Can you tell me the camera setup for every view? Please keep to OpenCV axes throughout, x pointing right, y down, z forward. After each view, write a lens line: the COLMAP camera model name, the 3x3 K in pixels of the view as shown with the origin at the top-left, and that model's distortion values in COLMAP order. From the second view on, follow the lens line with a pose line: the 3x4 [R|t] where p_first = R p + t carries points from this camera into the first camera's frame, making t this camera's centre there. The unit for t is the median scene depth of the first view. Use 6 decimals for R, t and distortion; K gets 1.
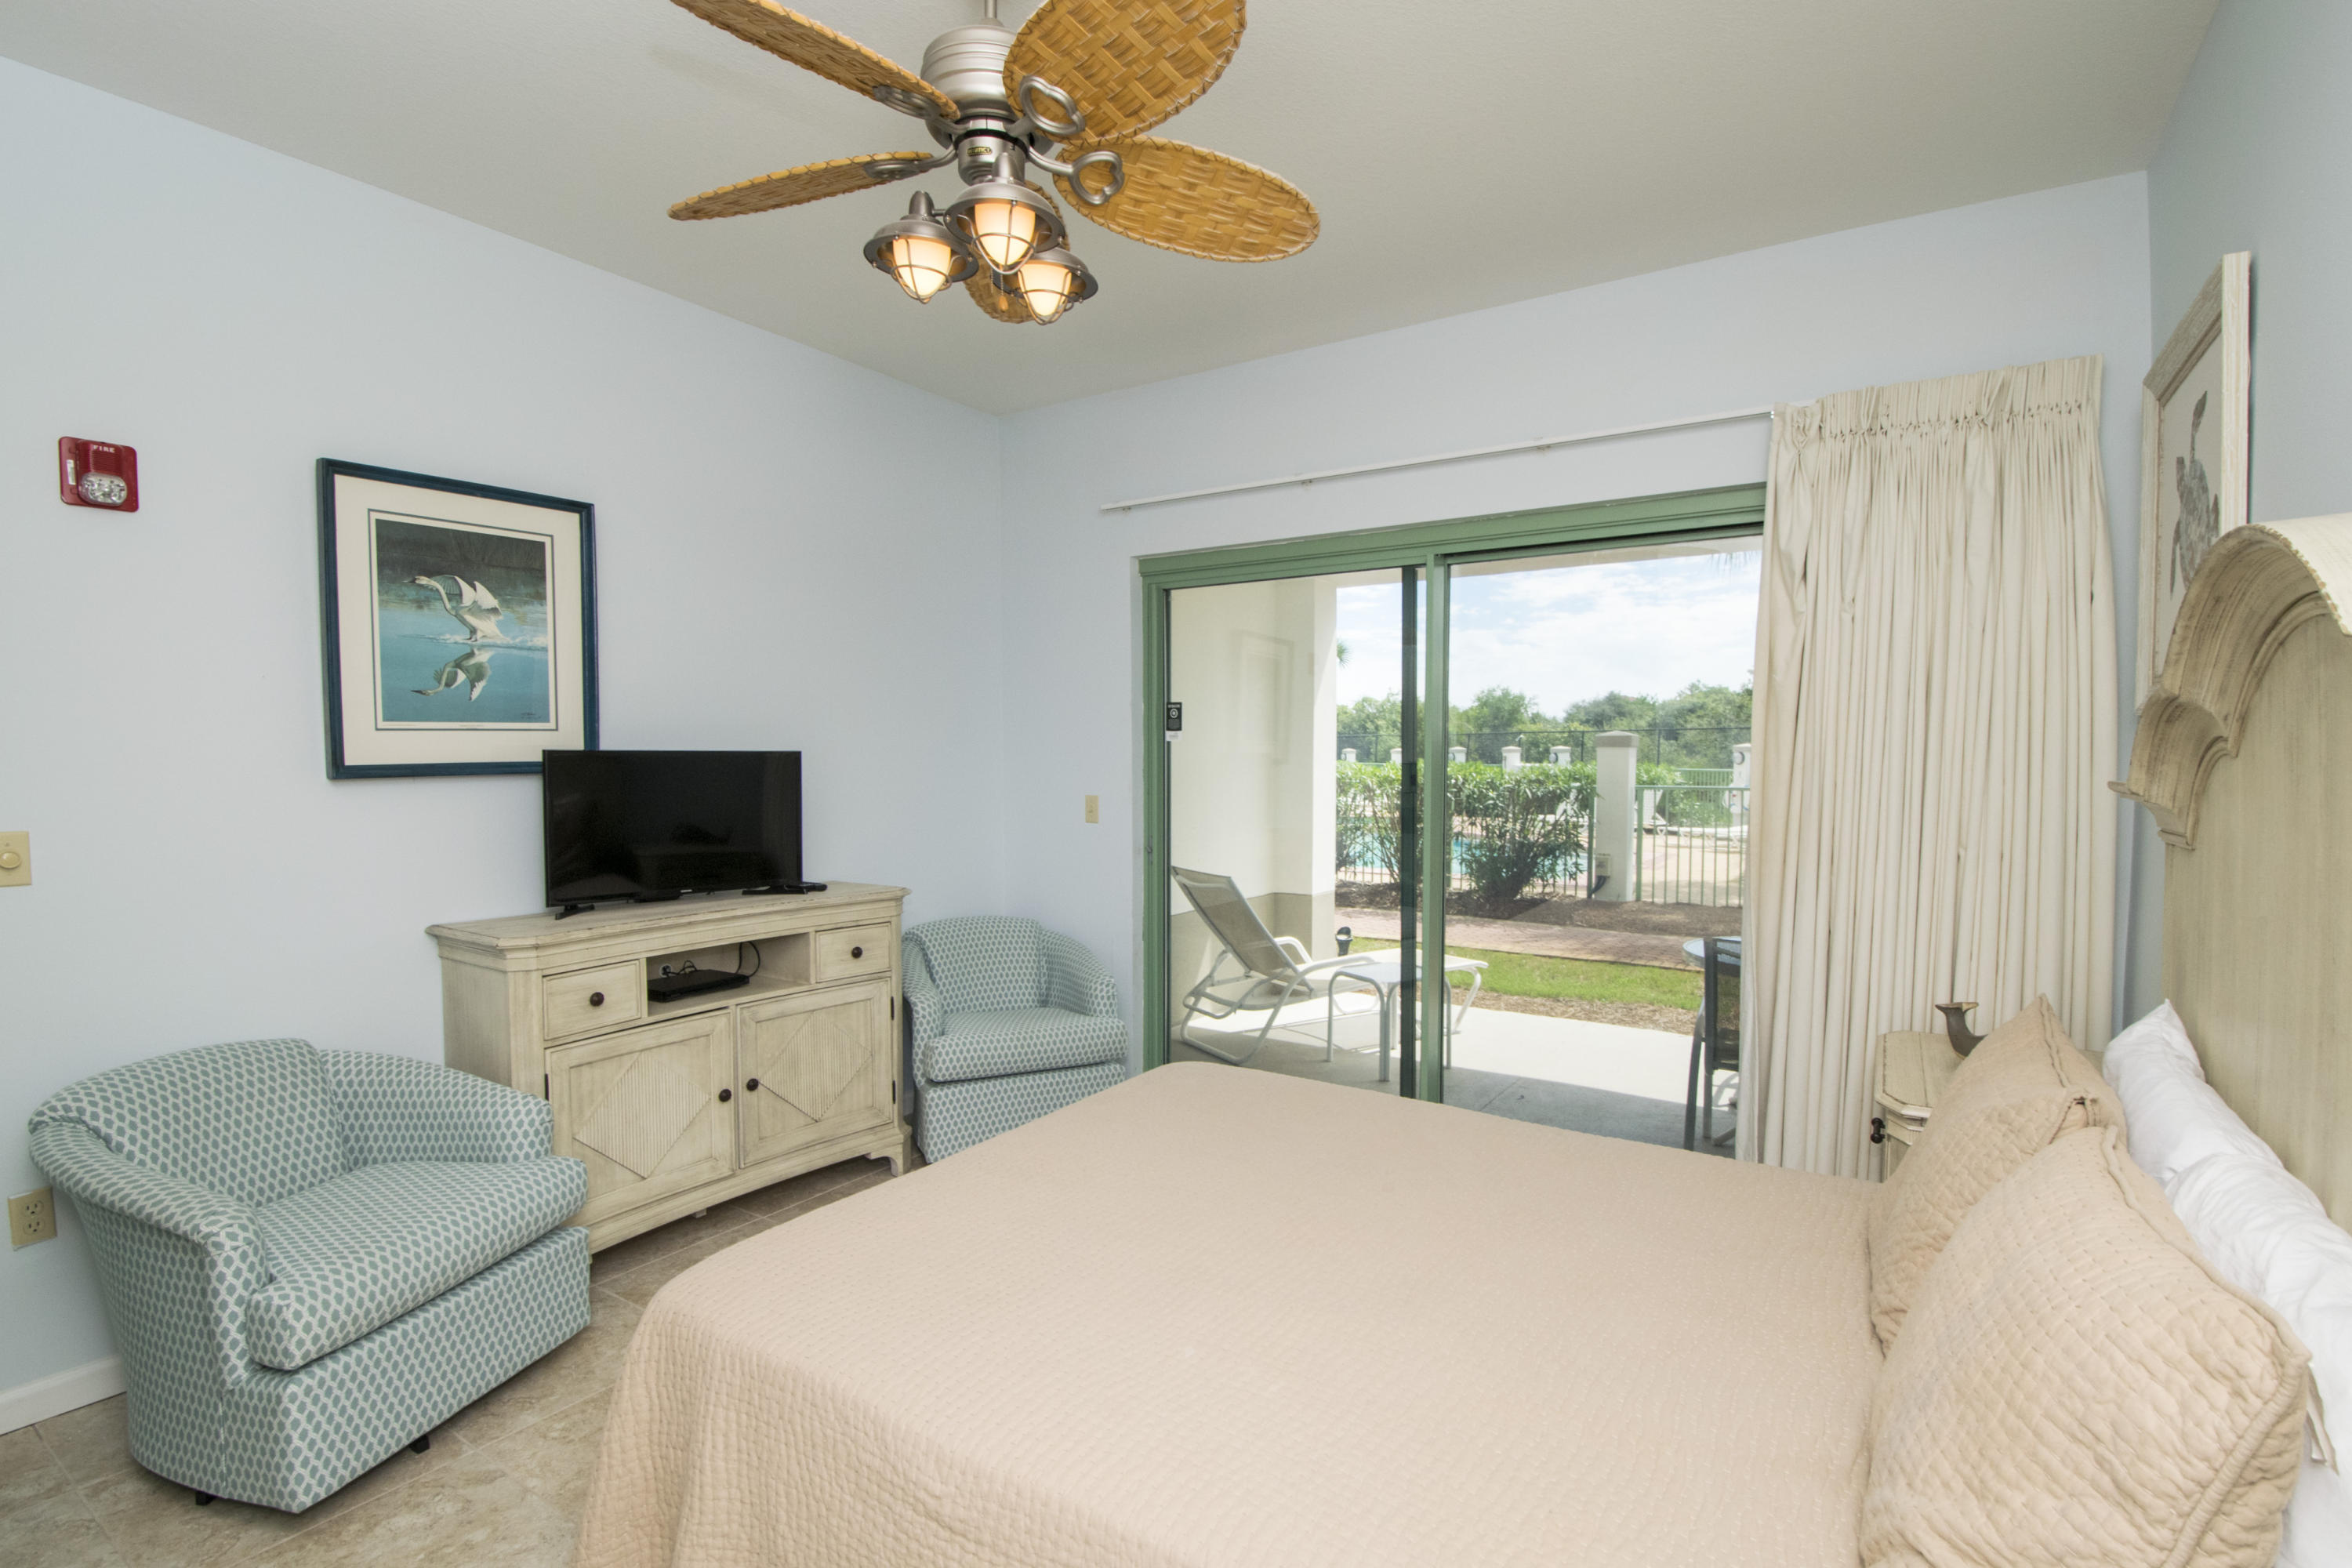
lens RADIAL K [[1068.1, 0, 1196.2], [0, 1068.1, 800.0], [0, 0, 1]] dist [-0.016249, -0.003288]
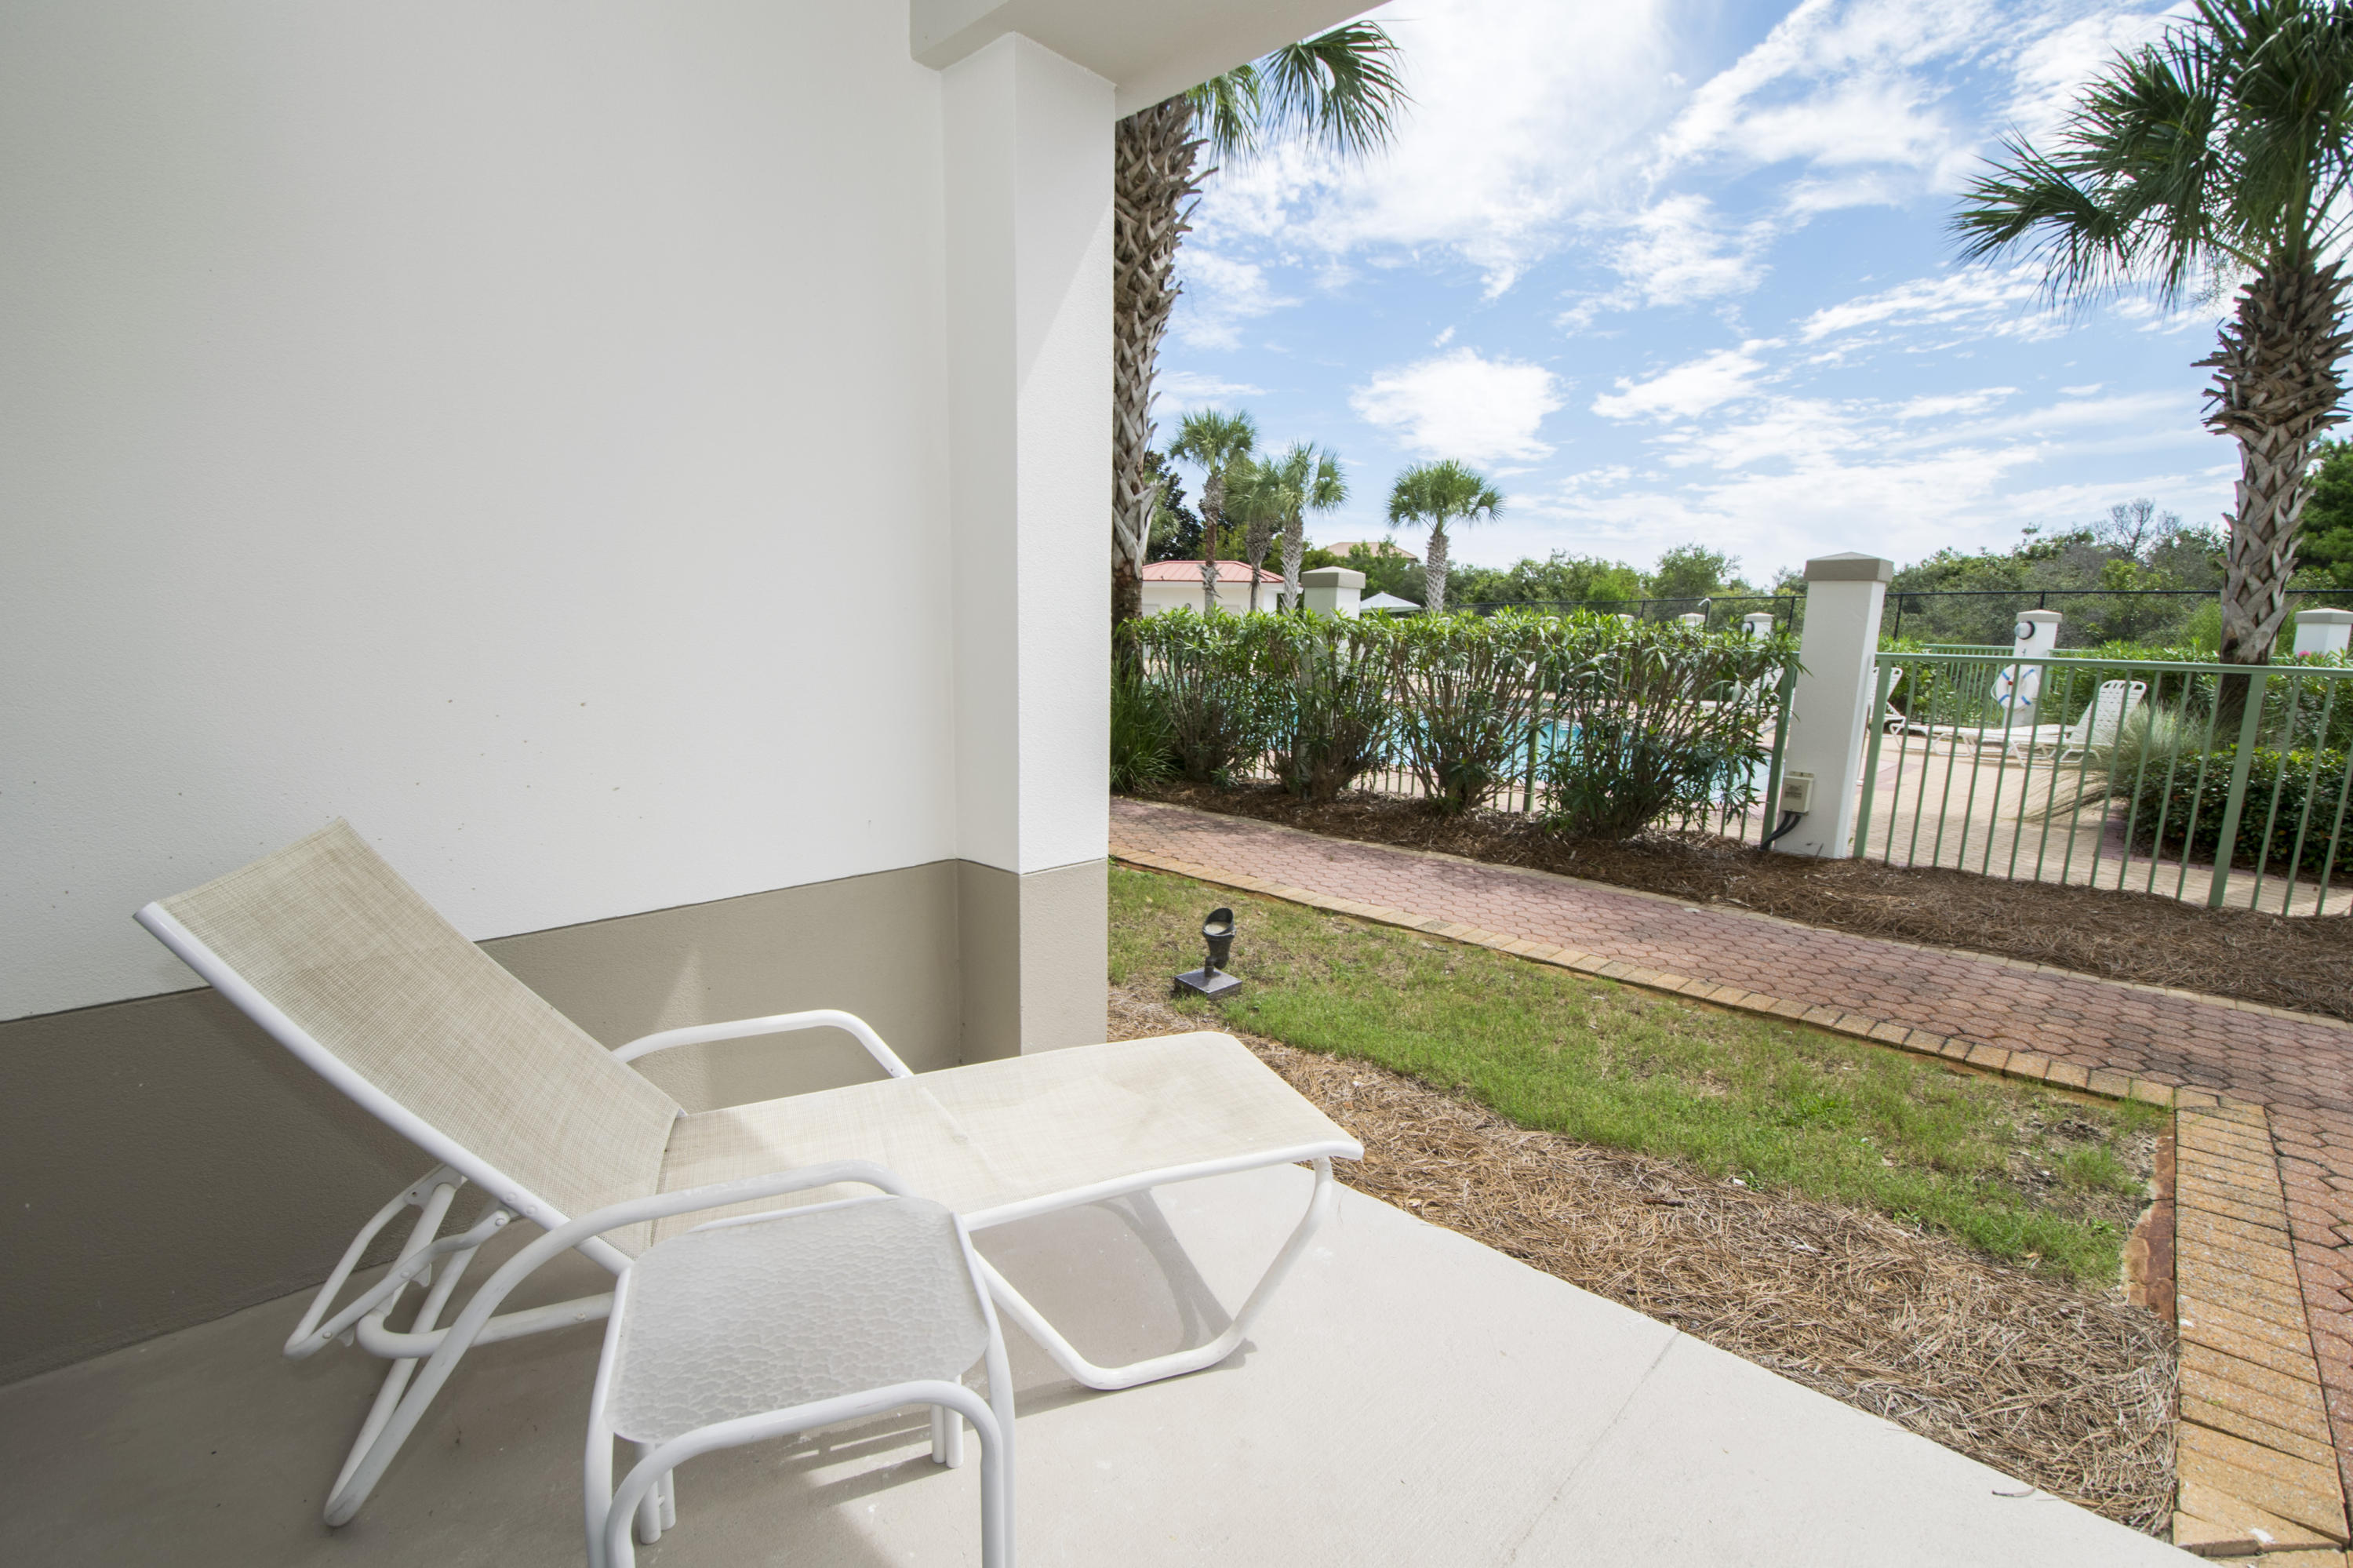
lens RADIAL K [[1068.6, 0, 1158.1], [0, 1068.6, 803.1], [0, 0, 1]] dist [-0.016249, -0.003288]
pose [[0.982162, 0.045273, -0.182506, 0.140698], [-0.023203, 0.992345, 0.121296, 0.005793], [0.186601, -0.114898, 0.975694, 0.356827]]
